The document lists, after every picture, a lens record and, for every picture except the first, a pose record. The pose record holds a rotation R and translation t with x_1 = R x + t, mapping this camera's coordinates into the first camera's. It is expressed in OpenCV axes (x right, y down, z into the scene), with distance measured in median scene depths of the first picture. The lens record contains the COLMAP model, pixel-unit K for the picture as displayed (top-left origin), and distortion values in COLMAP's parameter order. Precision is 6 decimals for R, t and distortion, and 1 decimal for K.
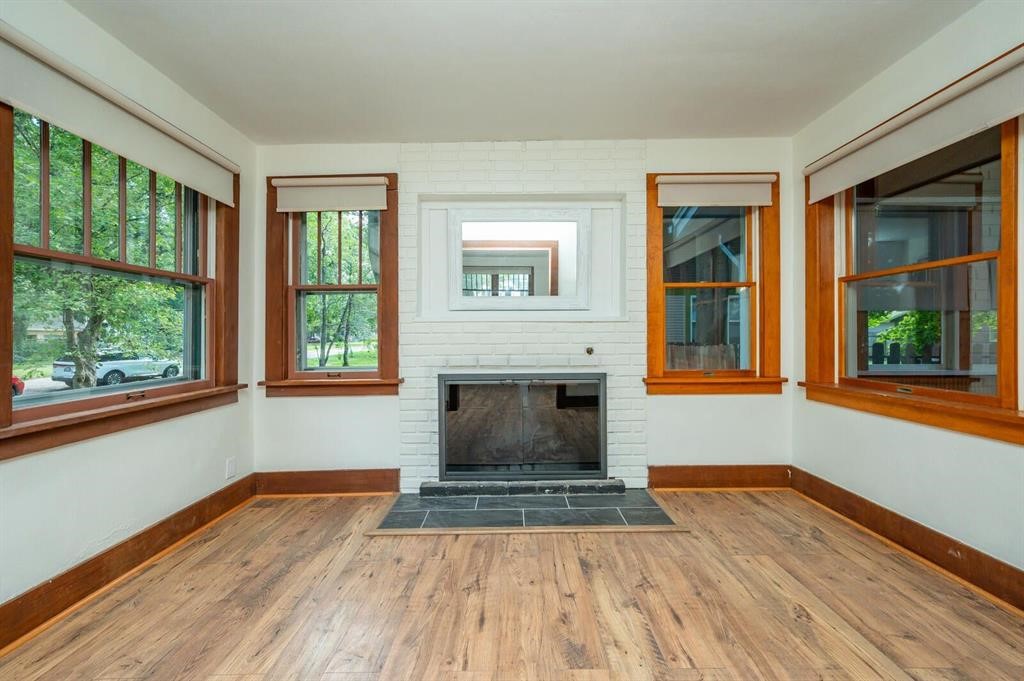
lens RADIAL K [[408.2, 0, 501.8], [0, 408.2, 324.6], [0, 0, 1]] dist [-0.000793, 0.000148]
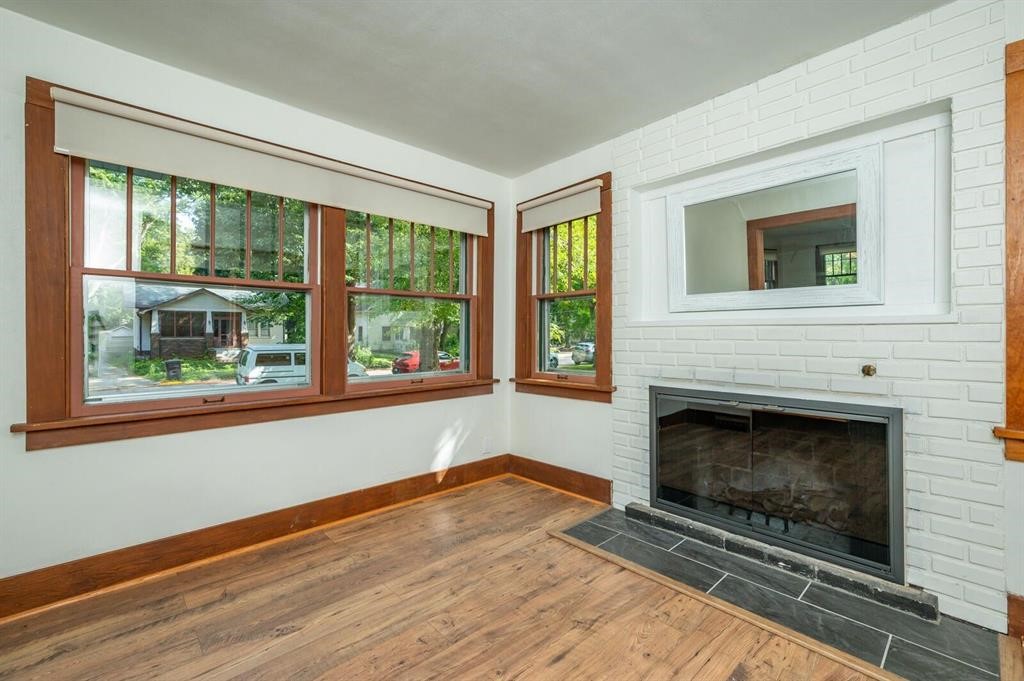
lens RADIAL K [[433.6, 0, 524.0], [0, 433.6, 323.5], [0, 0, 1]] dist [0.001759, 0.000162]
pose [[0.687981, -0.013426, -0.725604, 0.354661], [0.015088, 0.999877, -0.004195, -0.013733], [0.725572, -0.008061, 0.688100, 0.159775]]
